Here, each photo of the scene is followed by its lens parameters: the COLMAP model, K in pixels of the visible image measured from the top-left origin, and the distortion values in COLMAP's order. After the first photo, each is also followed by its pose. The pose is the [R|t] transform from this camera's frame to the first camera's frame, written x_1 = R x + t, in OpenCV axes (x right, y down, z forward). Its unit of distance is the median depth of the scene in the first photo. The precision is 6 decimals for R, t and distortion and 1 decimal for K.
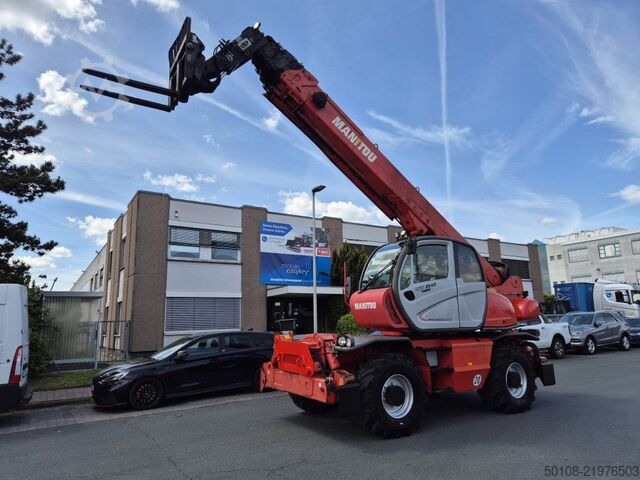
lens RADIAL K [[423.7, 0, 310.2], [0, 423.7, 239.2], [0, 0, 1]] dist [0.034329, 0.000950]
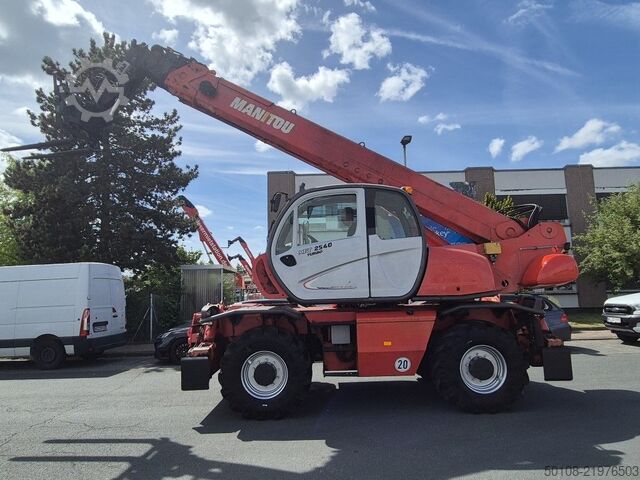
lens RADIAL K [[415.8, 0, 320.0], [0, 415.8, 240.0], [0, 0, 1]] dist [0.000873, 0.000989]
pose [[0.854241, -0.069153, -0.515257, 0.655558], [0.111216, 0.992477, 0.051184, 0.051732], [0.507841, -0.101029, 0.855506, 0.302040]]
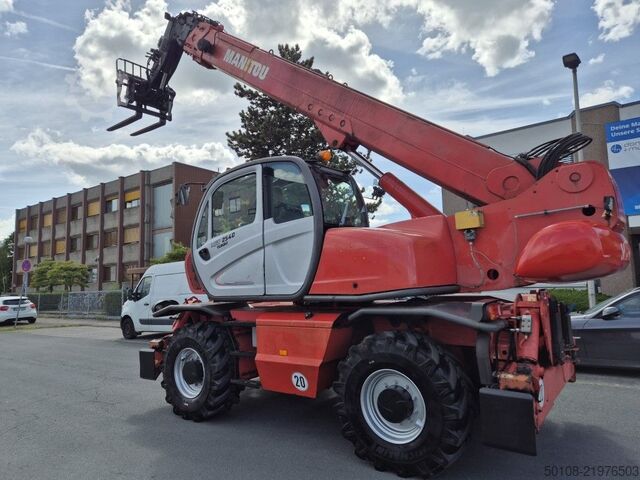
lens RADIAL K [[423.7, 0, 310.2], [0, 423.7, 239.2], [0, 0, 1]] dist [0.034329, 0.000950]
pose [[0.365523, -0.087476, -0.926683, 0.956084], [0.202764, 0.979148, -0.012450, 0.141824], [0.908449, -0.183348, 0.375638, 0.812679]]
